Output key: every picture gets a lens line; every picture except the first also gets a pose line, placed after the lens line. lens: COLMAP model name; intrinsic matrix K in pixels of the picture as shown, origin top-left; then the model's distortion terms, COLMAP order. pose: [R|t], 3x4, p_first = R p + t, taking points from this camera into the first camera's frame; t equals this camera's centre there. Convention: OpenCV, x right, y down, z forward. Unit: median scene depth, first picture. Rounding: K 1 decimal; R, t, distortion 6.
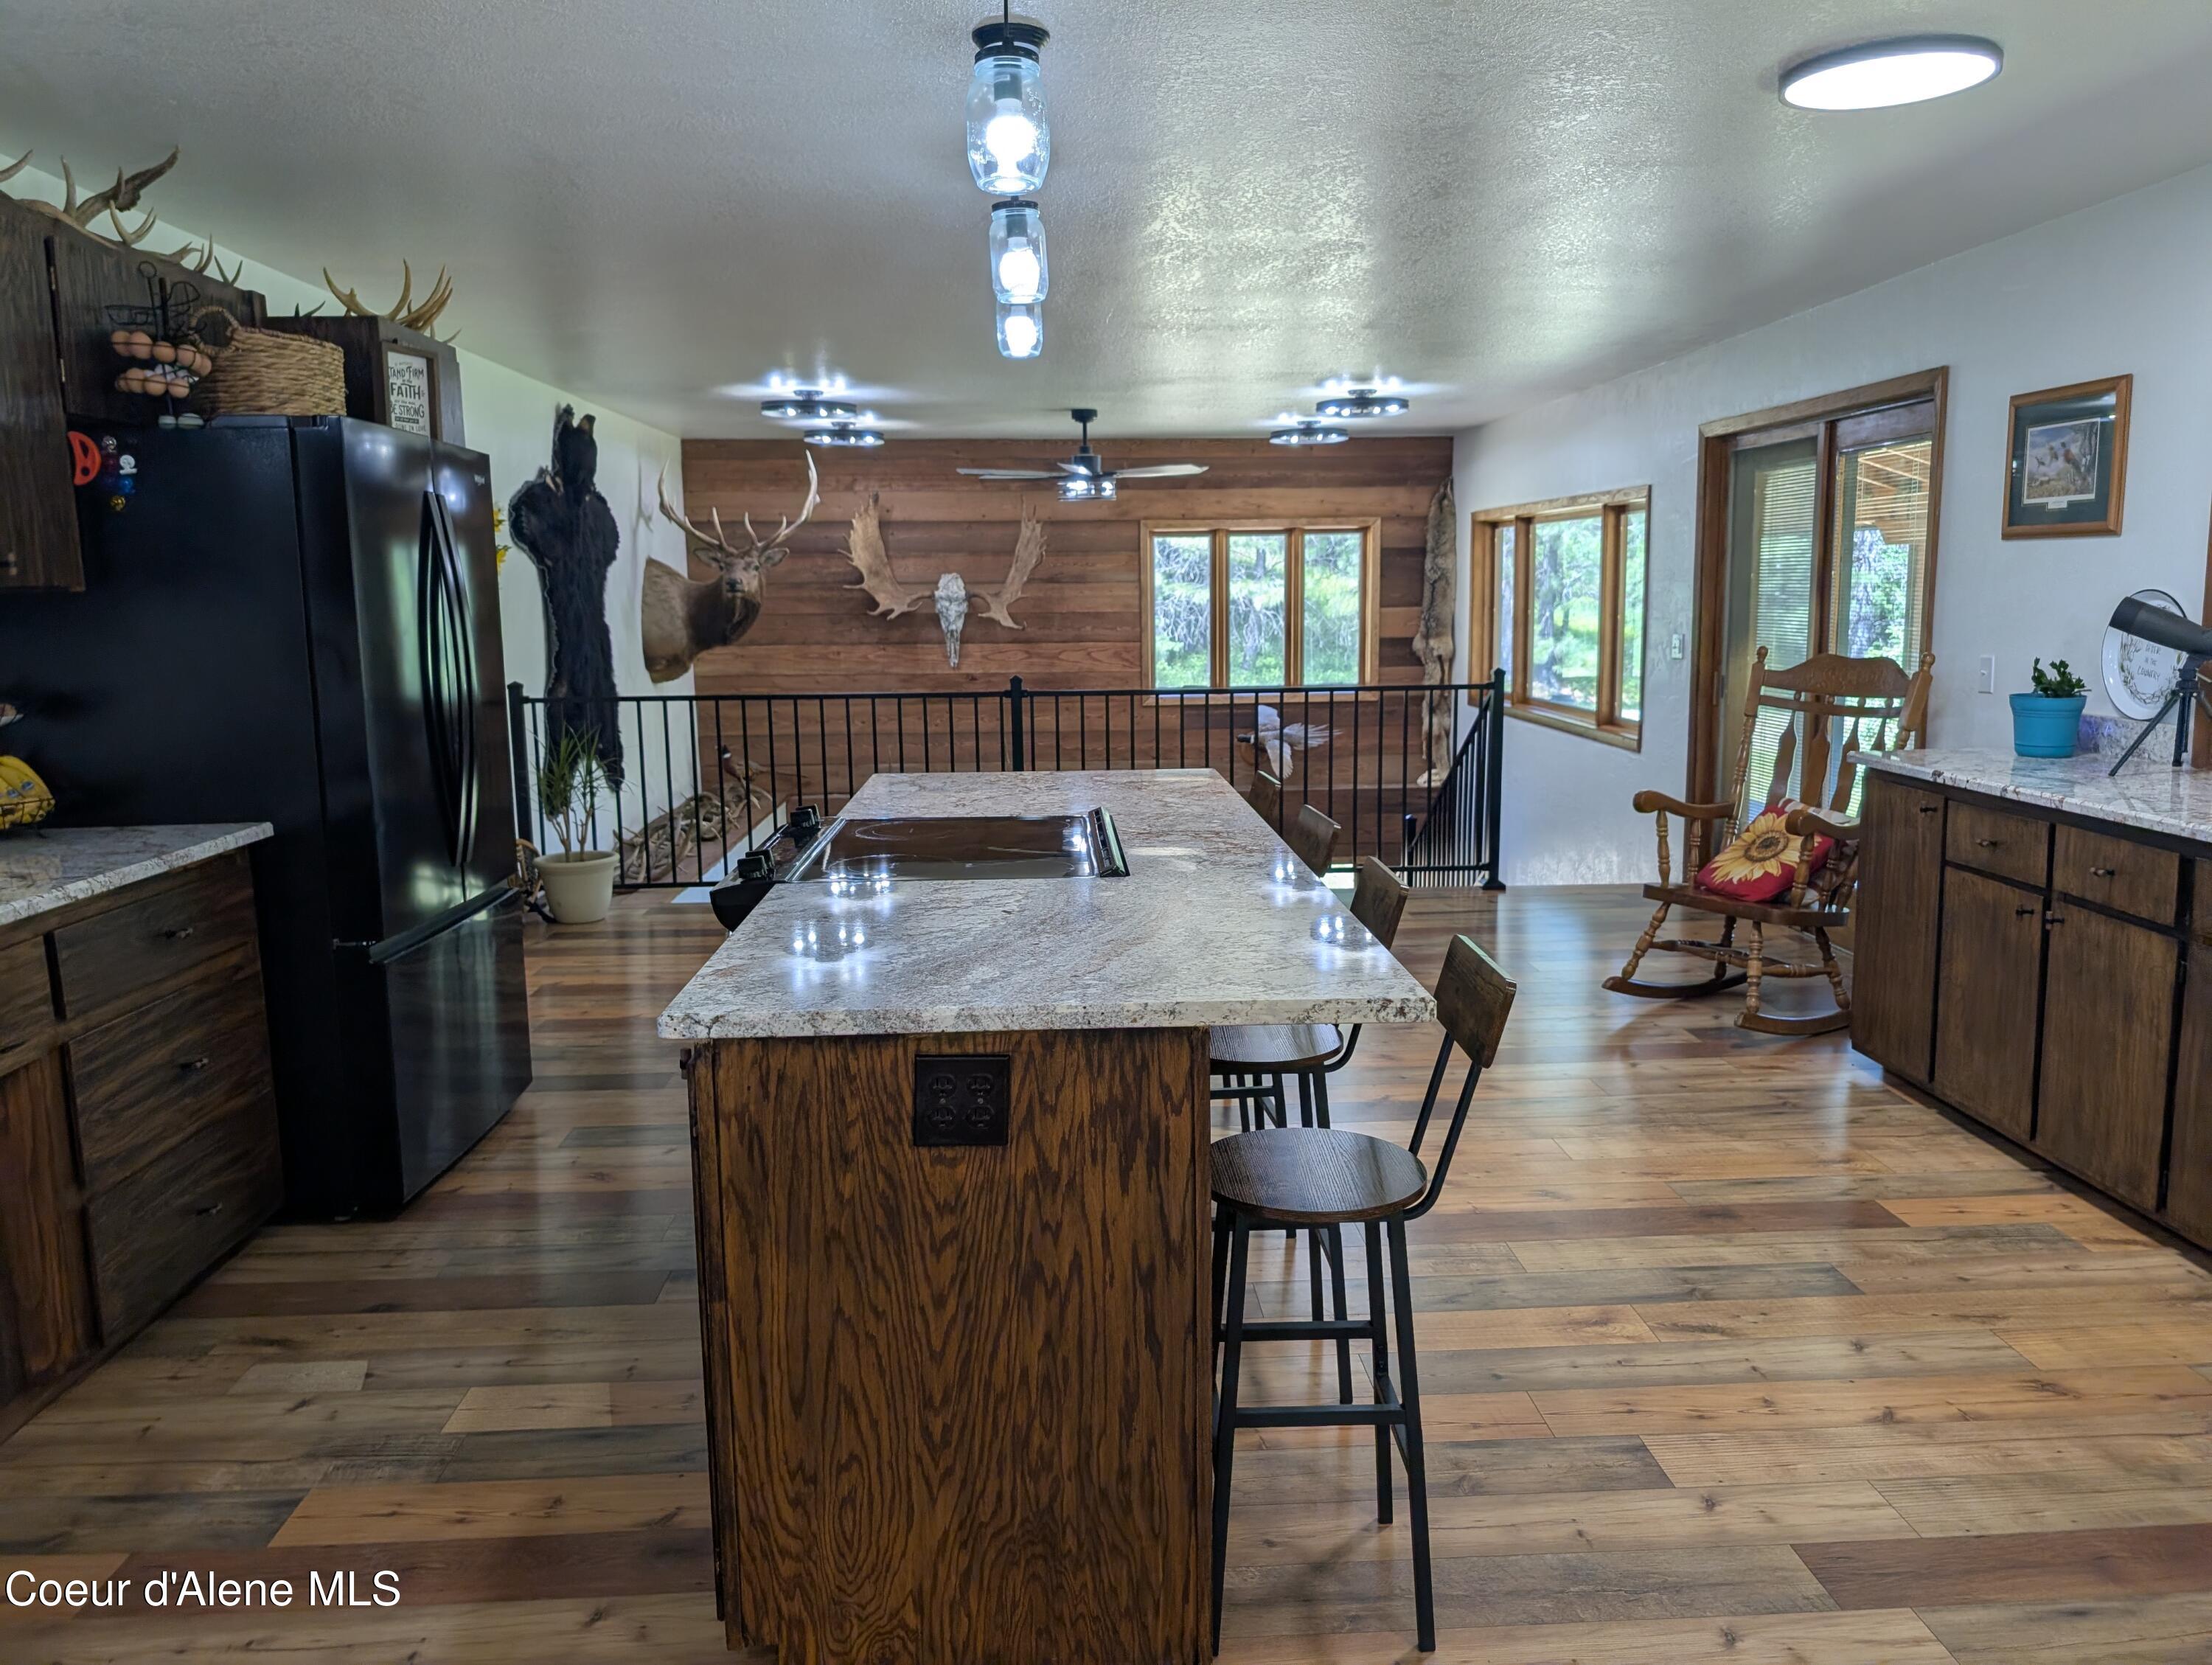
lens RADIAL K [[1585.8, 0, 1106.0], [0, 1585.8, 832.5], [0, 0, 1]] dist [0.079730, -0.117242]
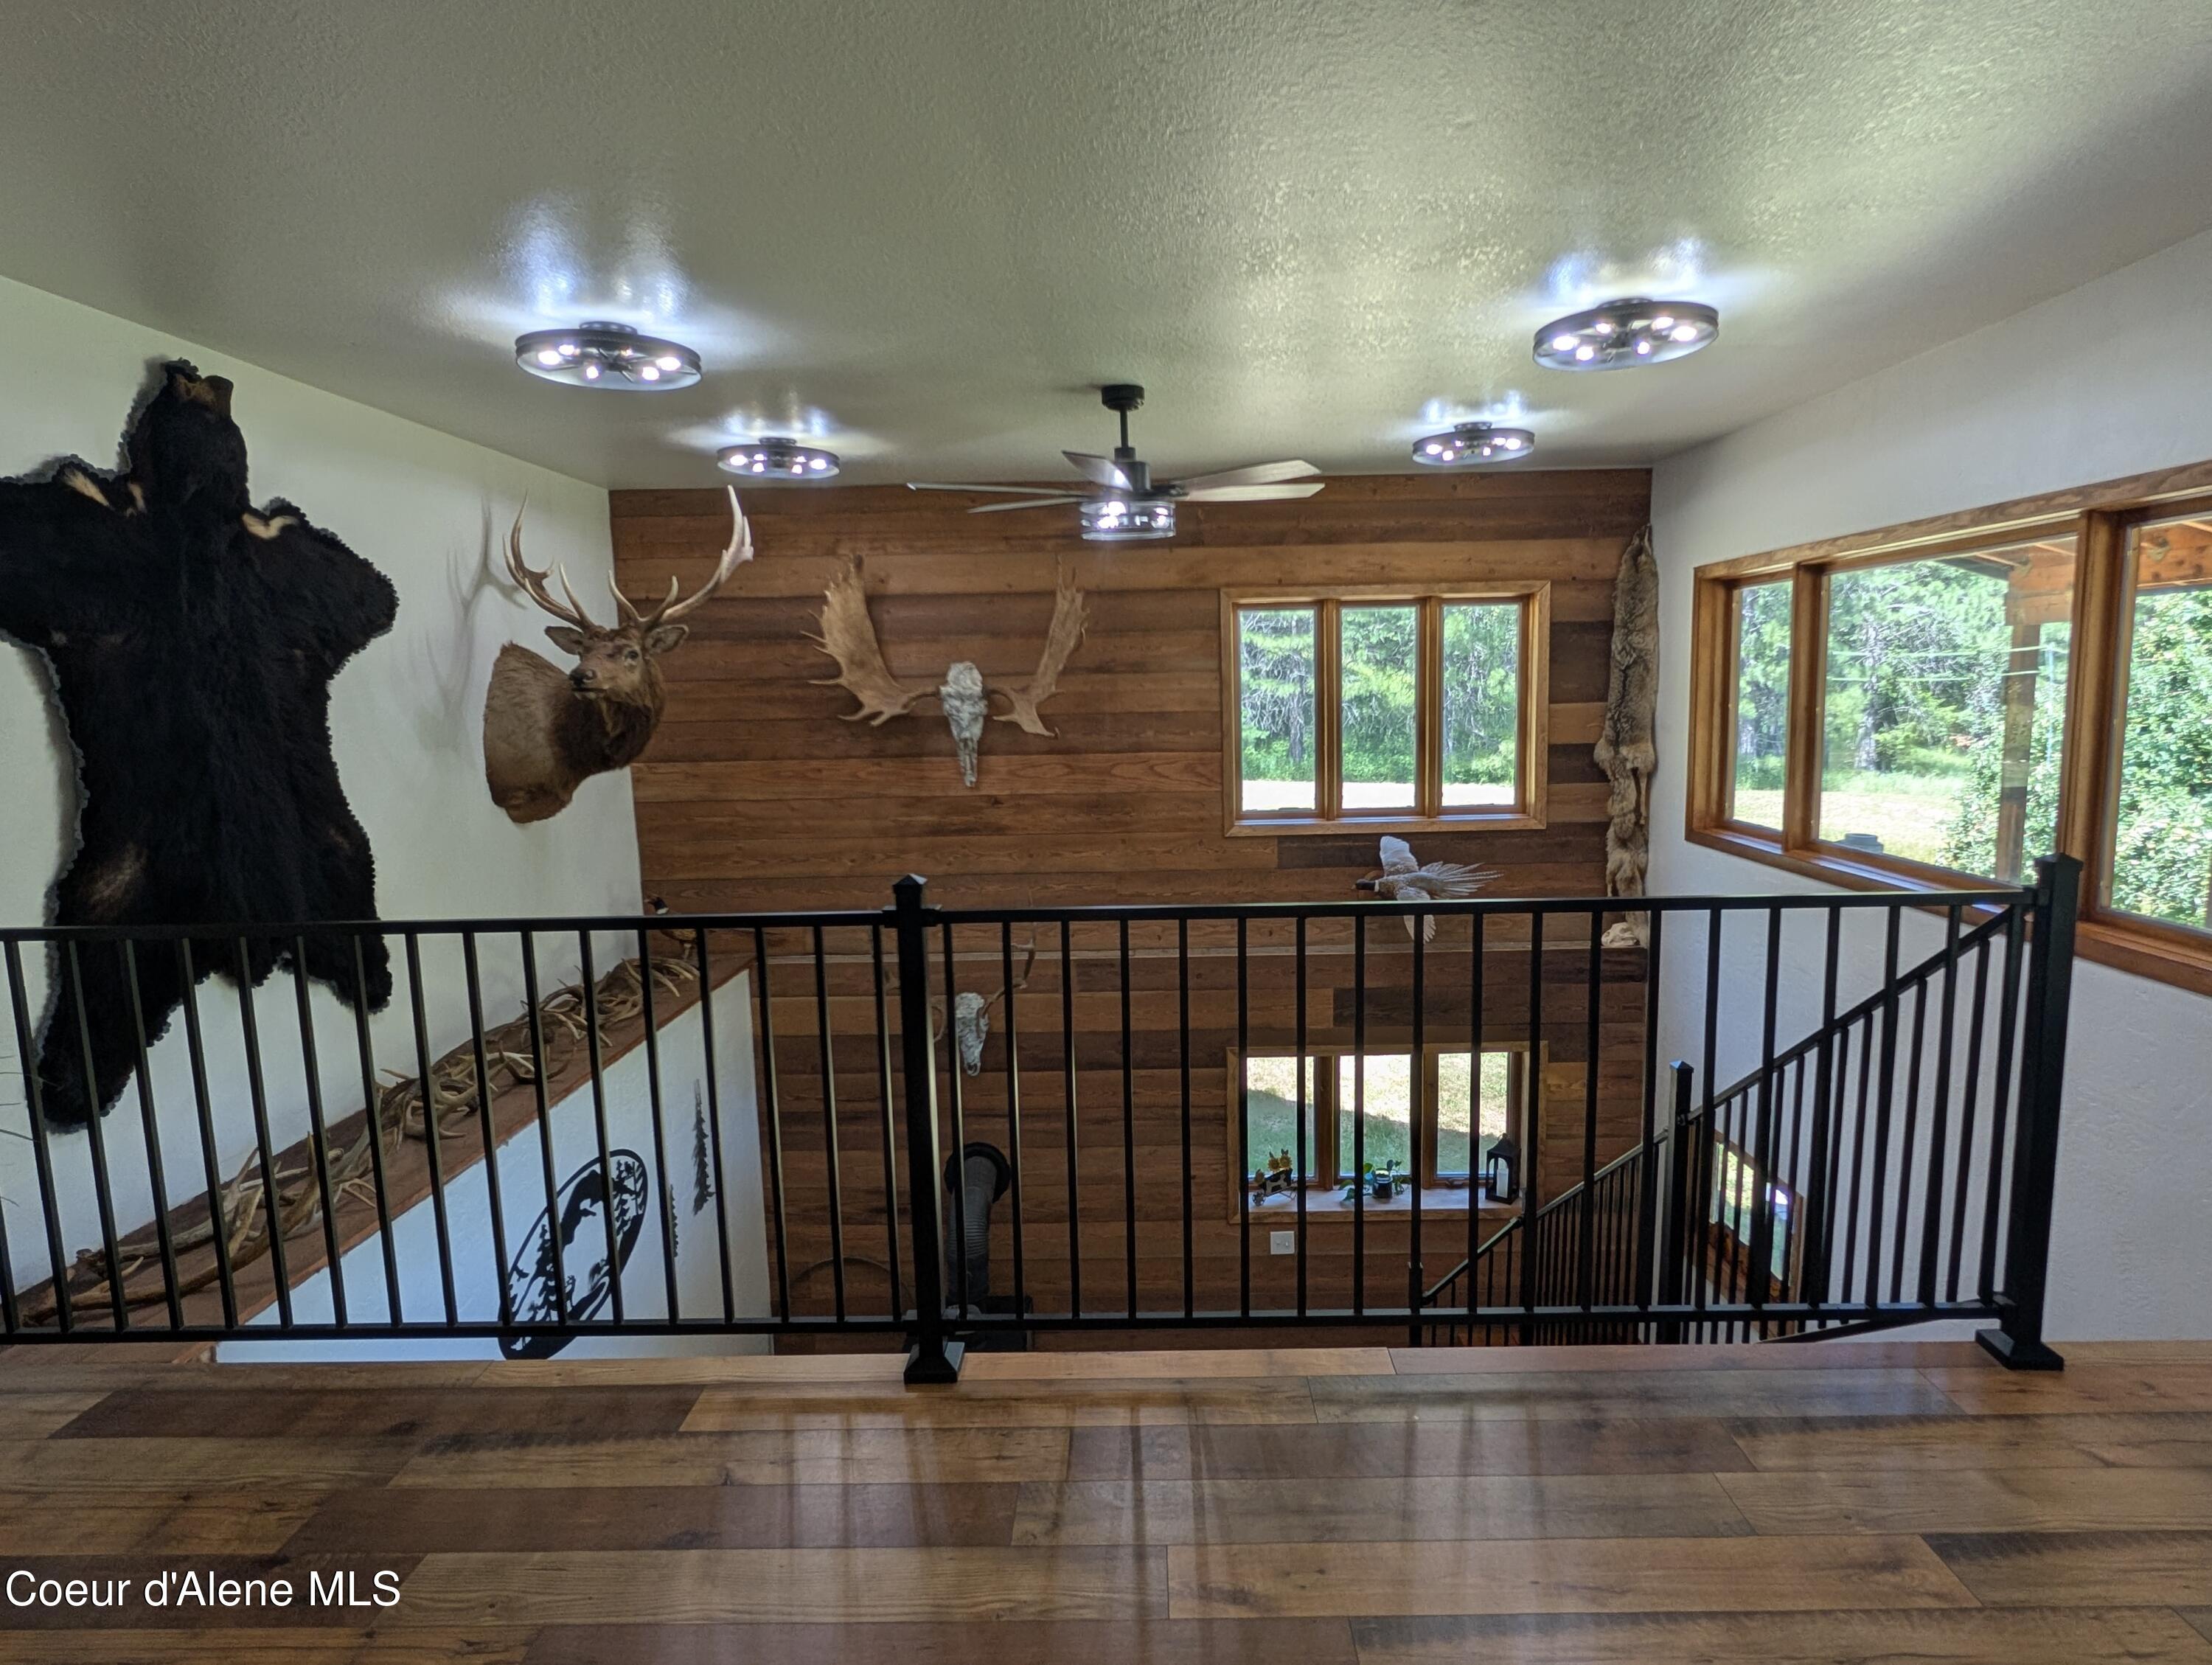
lens RADIAL K [[1153.3, 0, 1119.6], [0, 1153.3, 845.5], [0, 0, 1]] dist [0.000353, -0.000287]
pose [[0.997063, 0.000441, -0.076590, 0.018131], [-0.001591, 0.999887, -0.014950, -0.077843], [0.076575, 0.015028, 0.996951, 0.526385]]
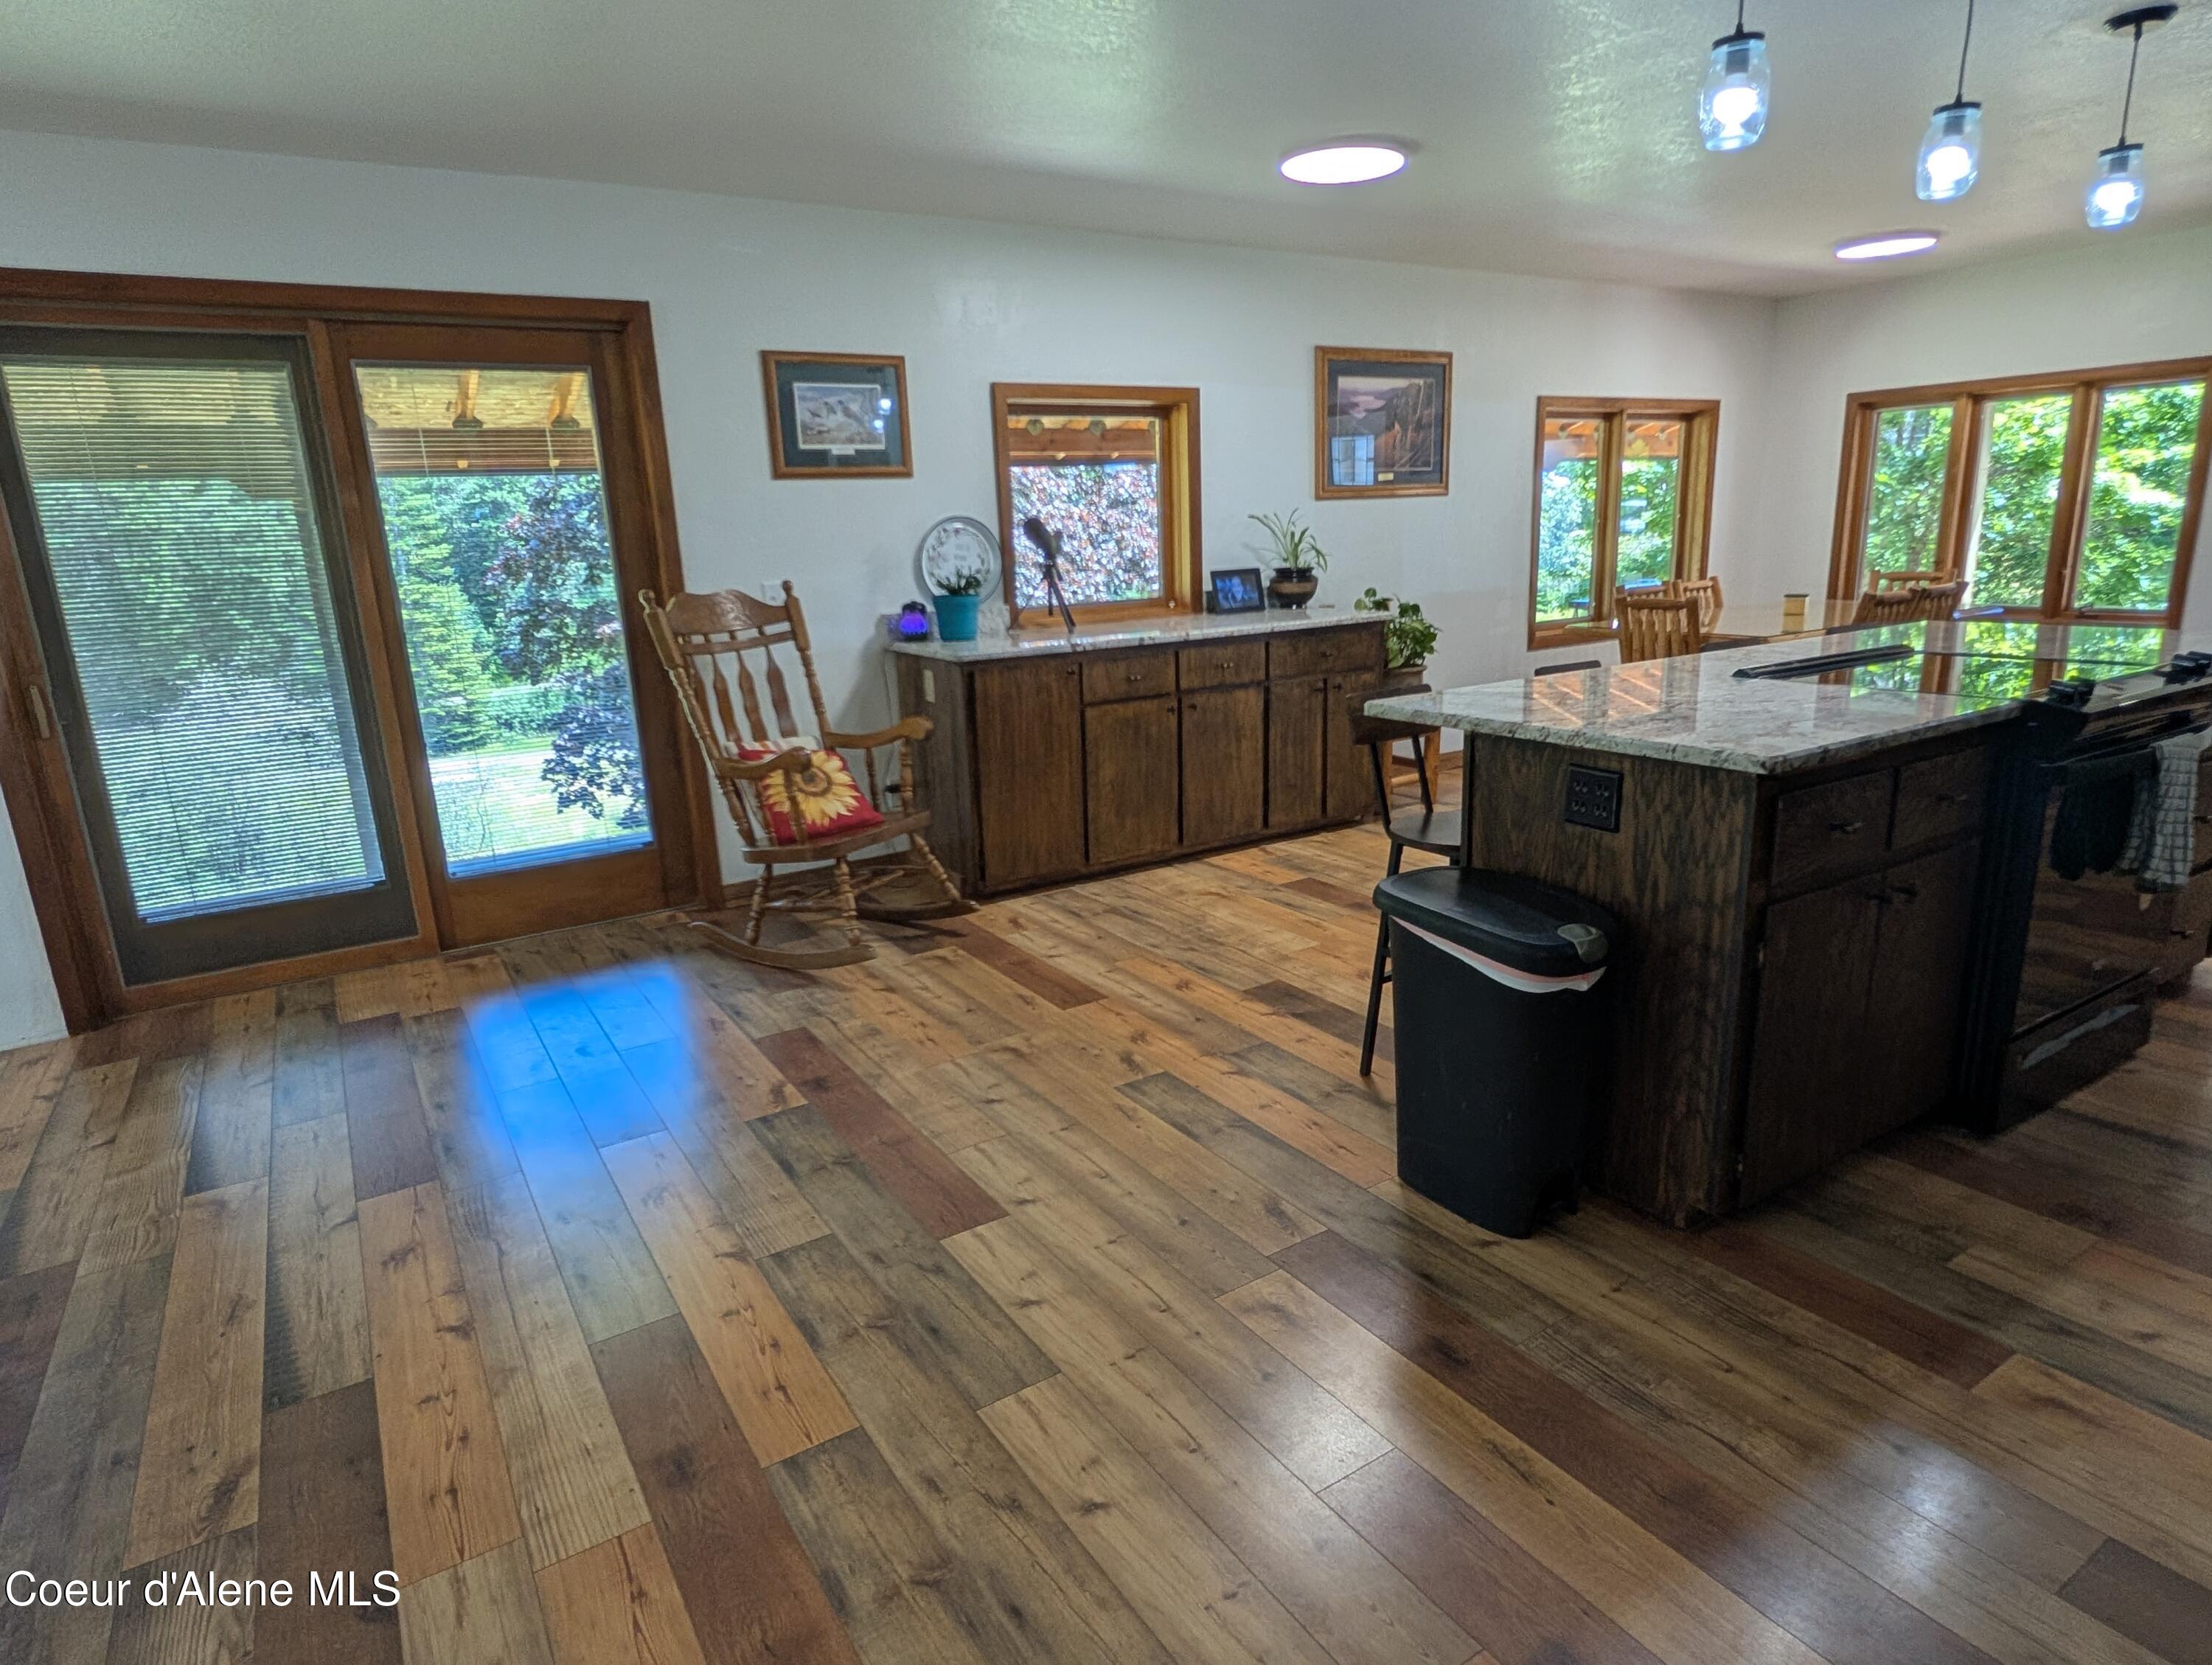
lens RADIAL K [[1250.6, 0, 1100.5], [0, 1250.6, 842.6], [0, 0, 1]] dist [0.004344, -0.001528]
pose [[-0.492278, -0.184601, 0.850638, -0.200980], [0.176882, 0.935647, 0.305414, -0.091989], [-0.852277, 0.300811, -0.427945, 0.681243]]
